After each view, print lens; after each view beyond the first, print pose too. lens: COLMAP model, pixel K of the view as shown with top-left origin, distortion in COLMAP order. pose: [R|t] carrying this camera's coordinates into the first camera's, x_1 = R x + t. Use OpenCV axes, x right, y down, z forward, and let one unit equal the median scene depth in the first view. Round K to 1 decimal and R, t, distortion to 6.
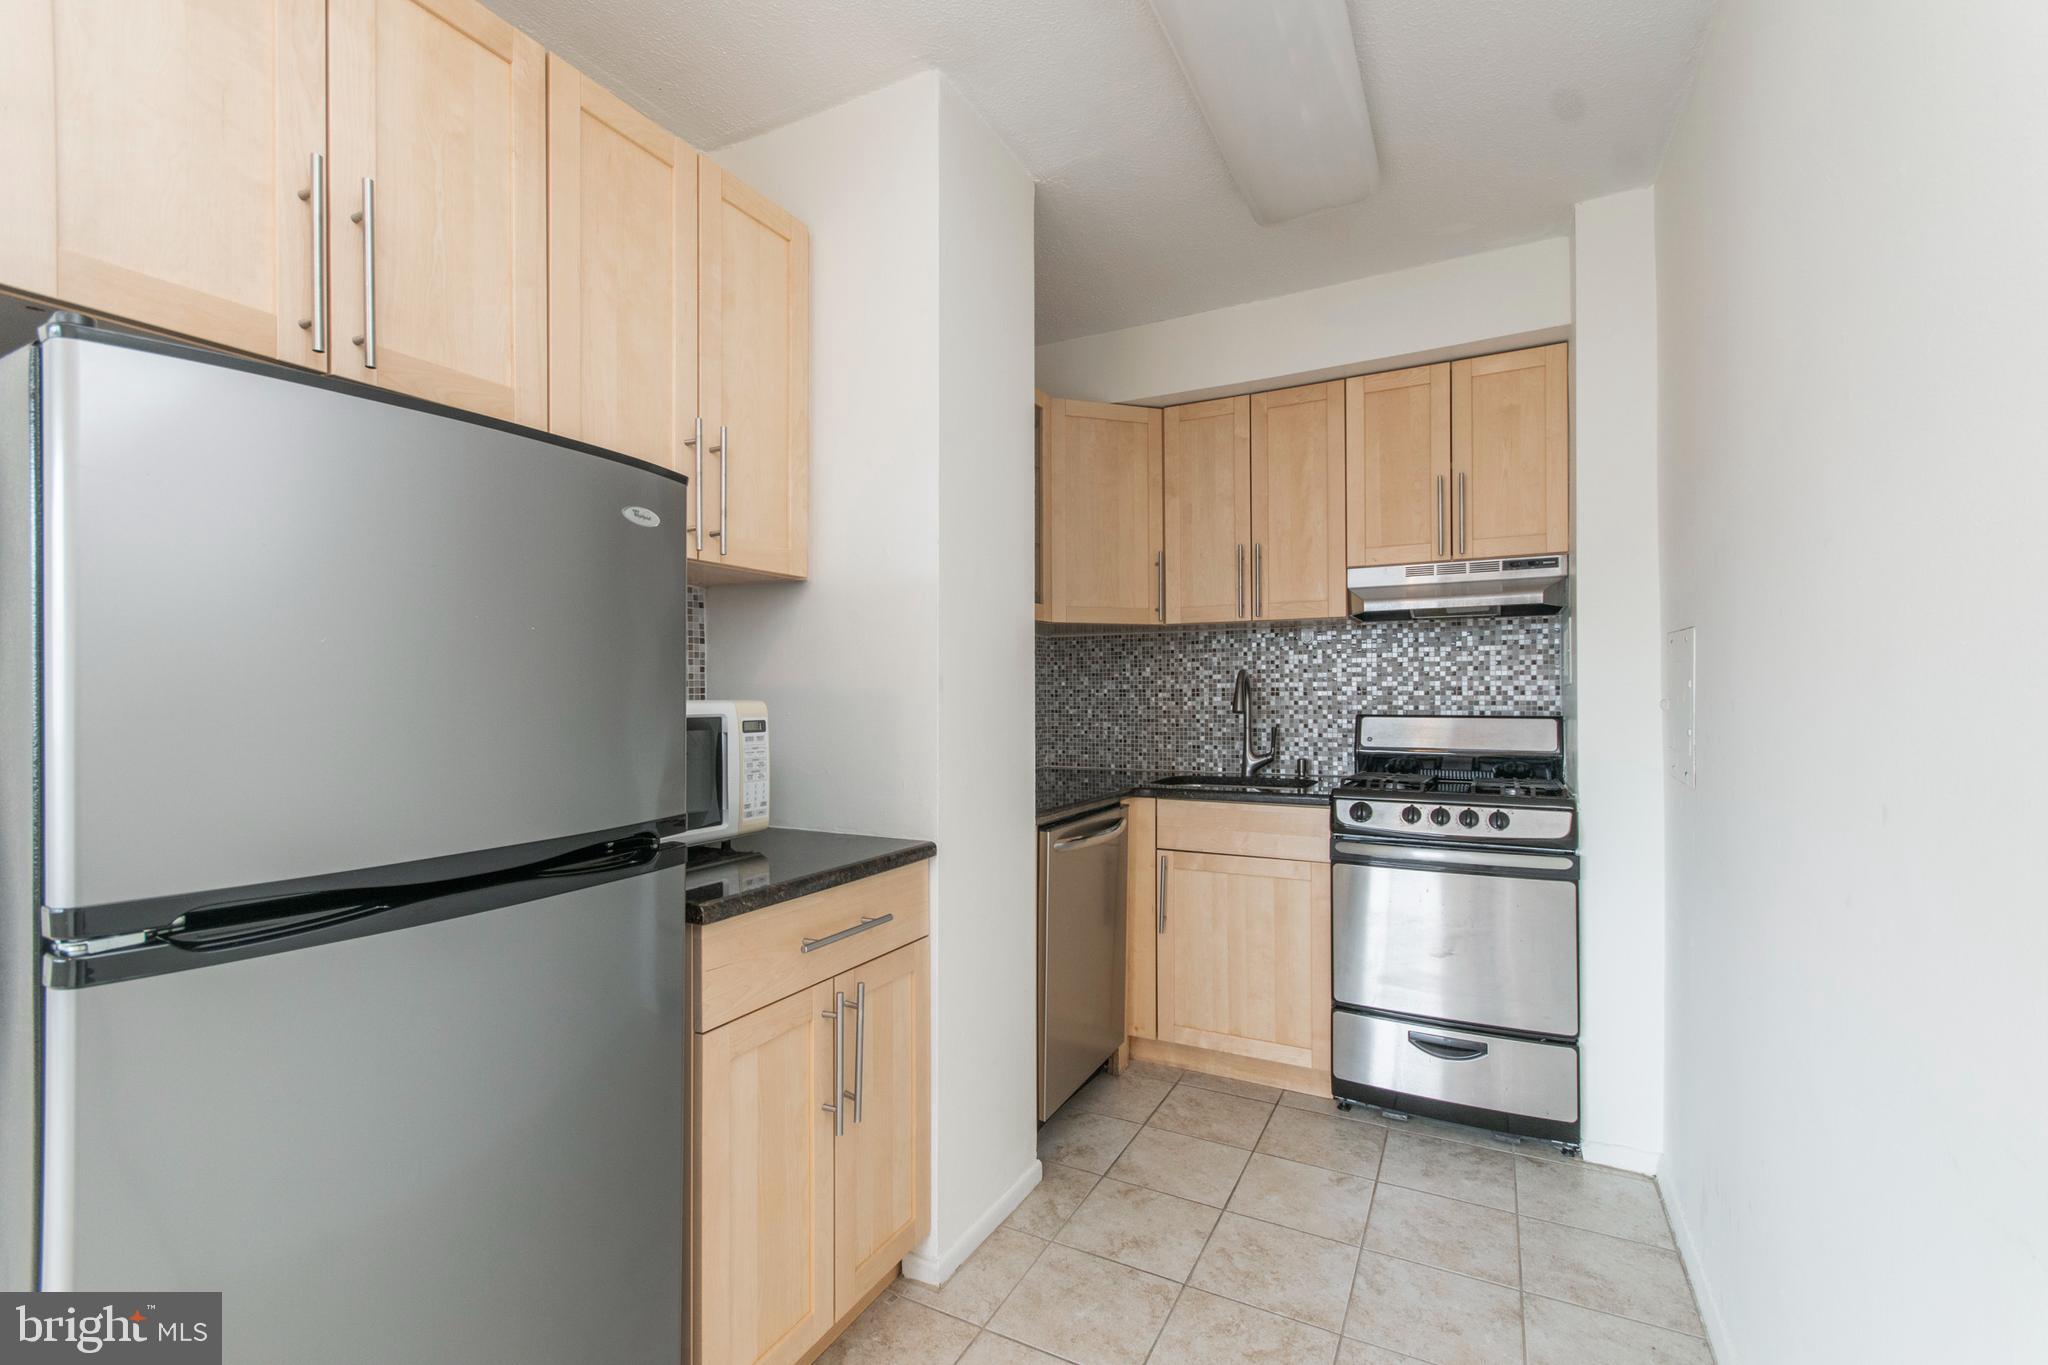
lens RADIAL K [[921.3, 0, 1005.1], [0, 921.3, 695.2], [0, 0, 1]] dist [0.011621, -0.003626]
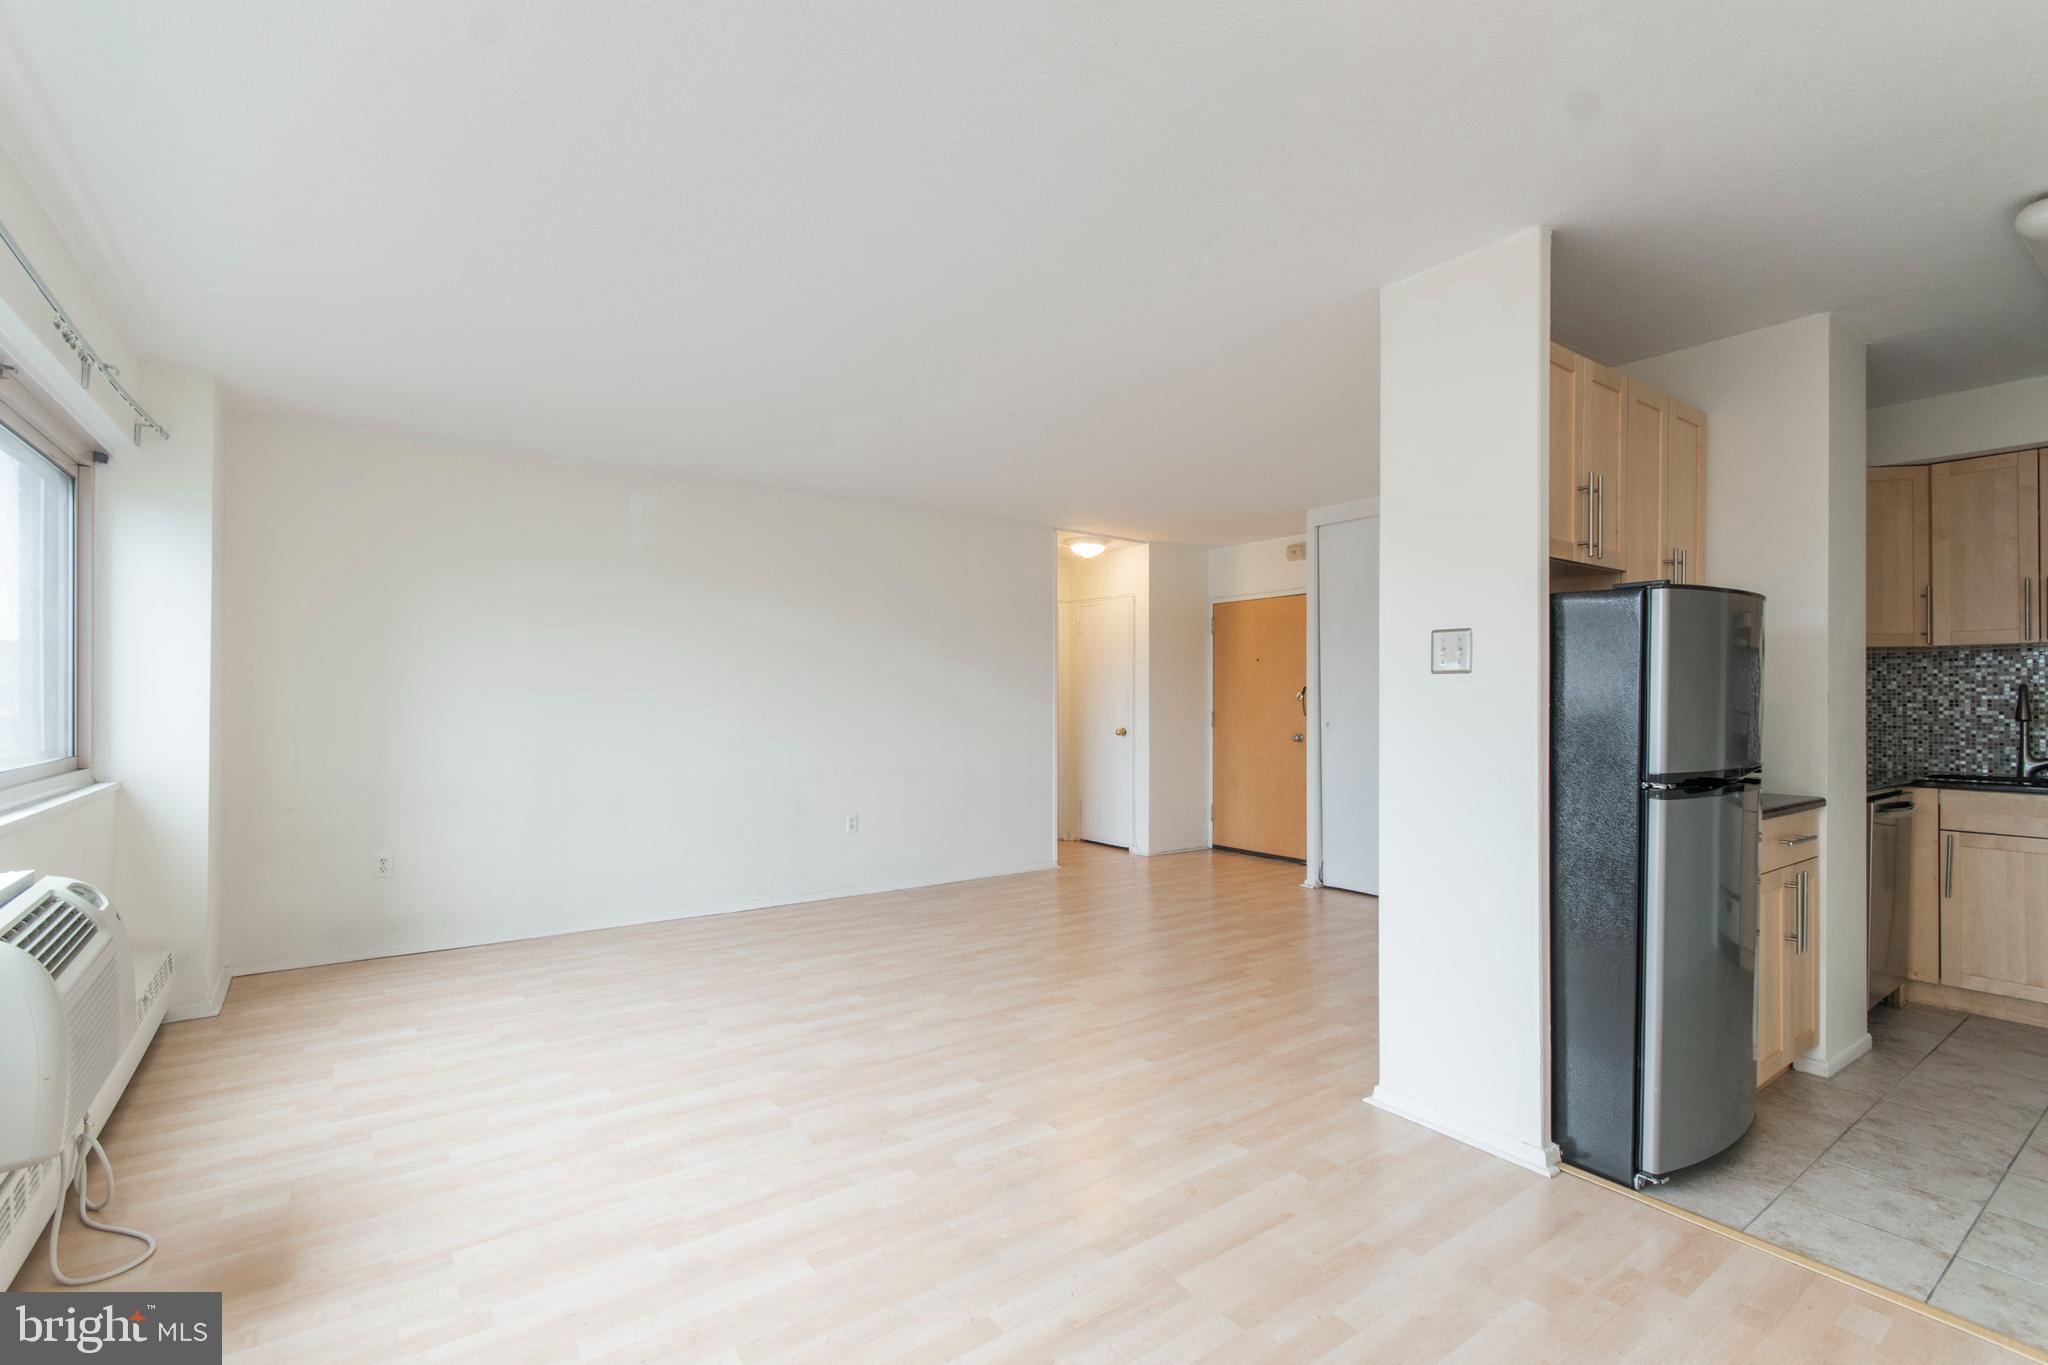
lens RADIAL K [[921.3, 0, 987.7], [0, 921.3, 696.6], [0, 0, 1]] dist [0.011621, -0.003626]
pose [[0.890580, 0.003695, -0.454811, -0.421458], [-0.006001, 0.999975, -0.003627, 0.000178], [0.454787, 0.005959, 0.890580, -0.716882]]
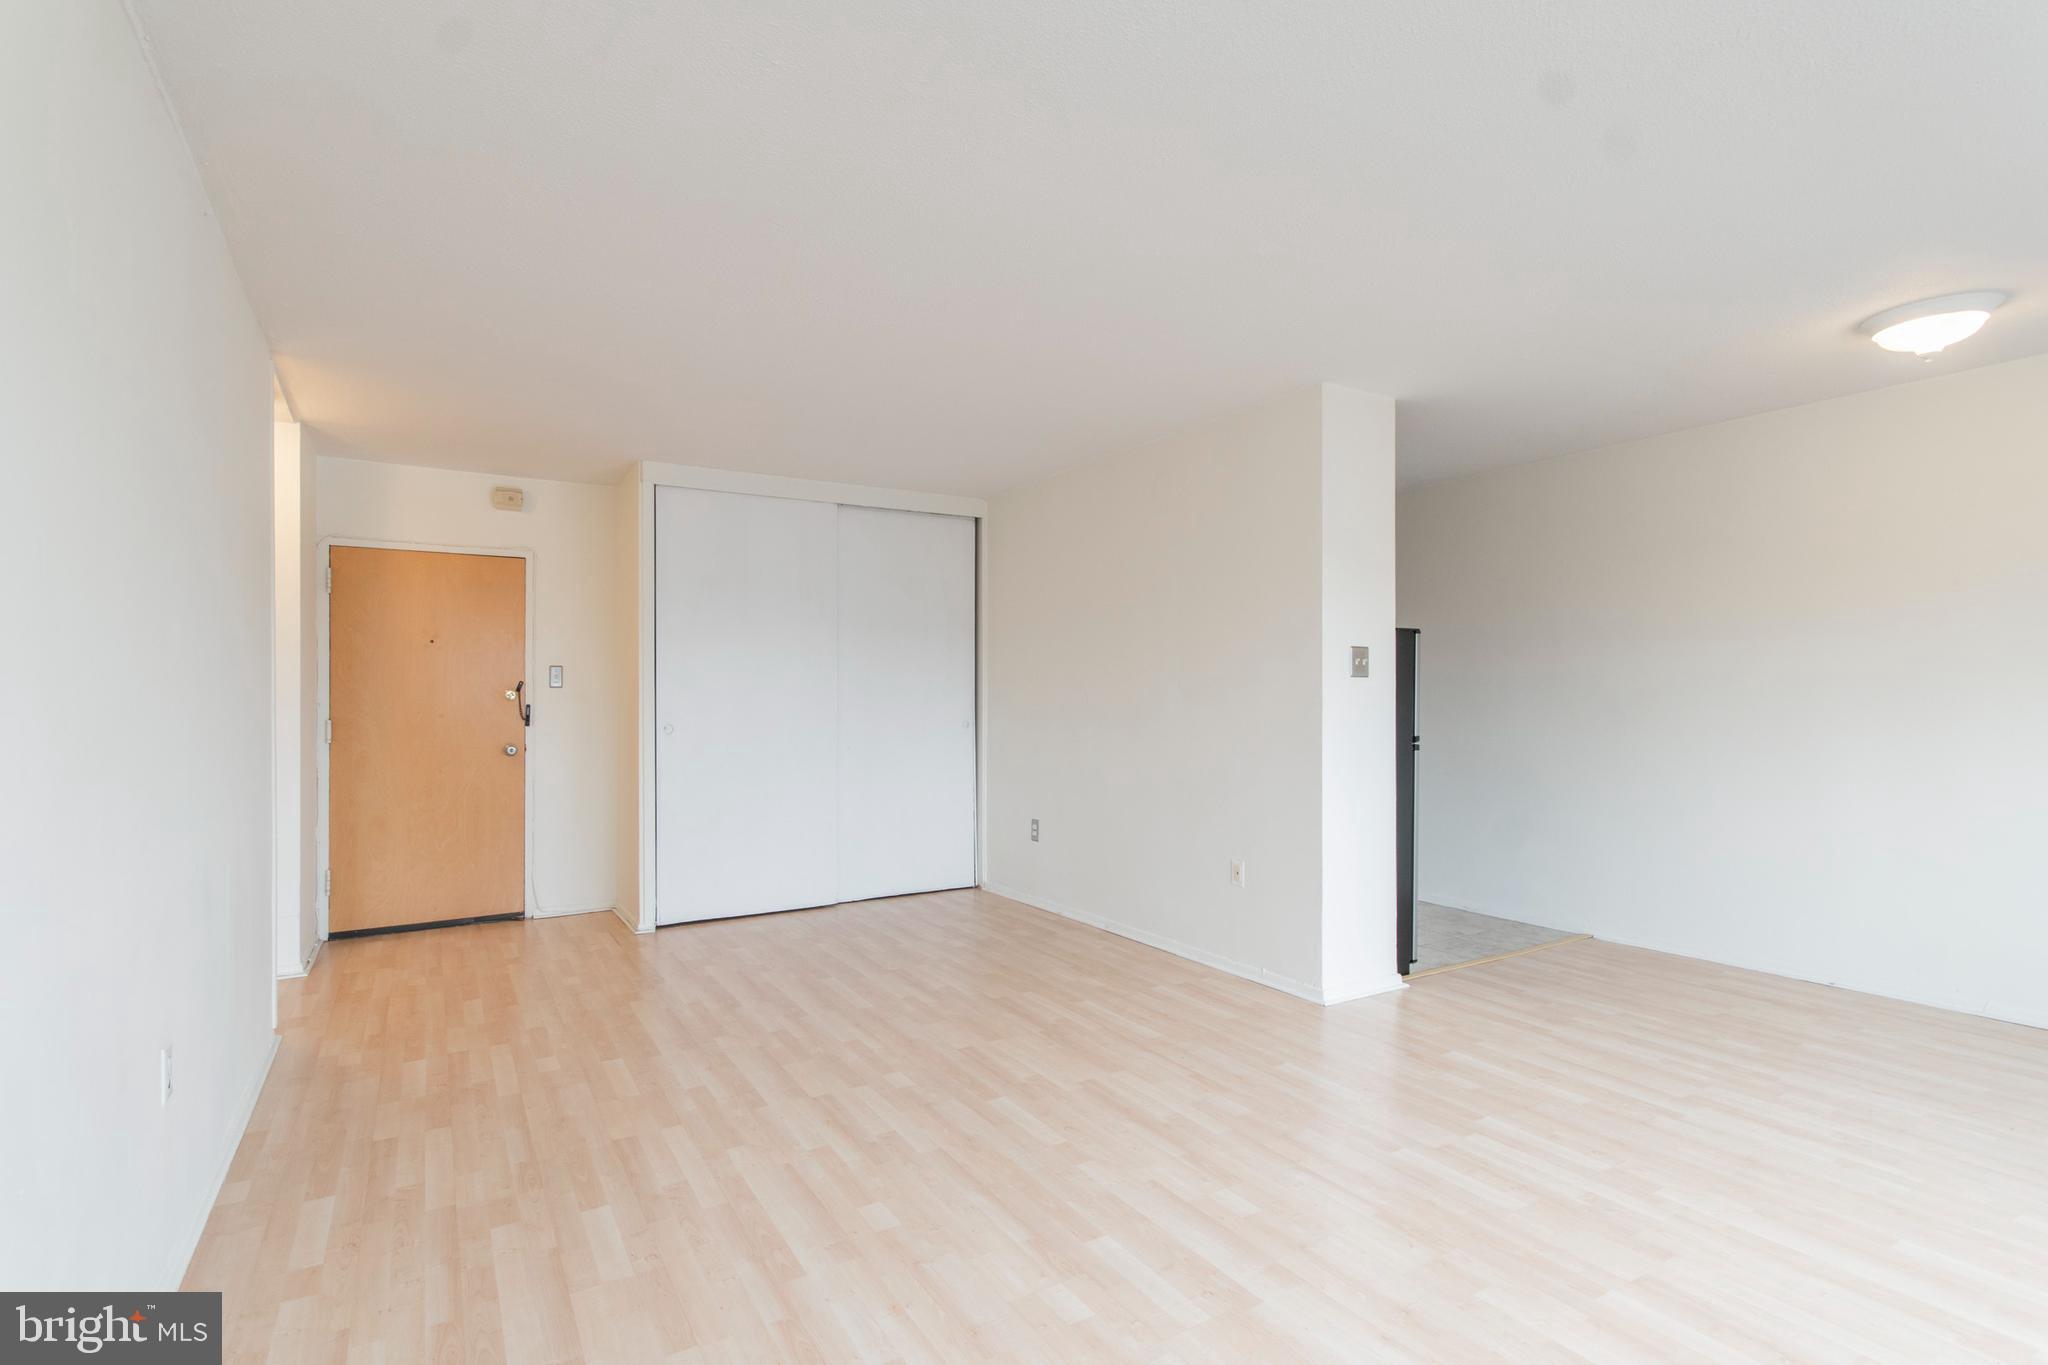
lens RADIAL K [[921.3, 0, 994.2], [0, 921.3, 702.6], [0, 0, 1]] dist [0.011621, -0.003626]
pose [[0.524528, -0.002716, 0.851389, -2.066846], [0.003592, 0.999993, 0.000977, 0.003232], [-0.851386, 0.002546, 0.524534, 0.191179]]
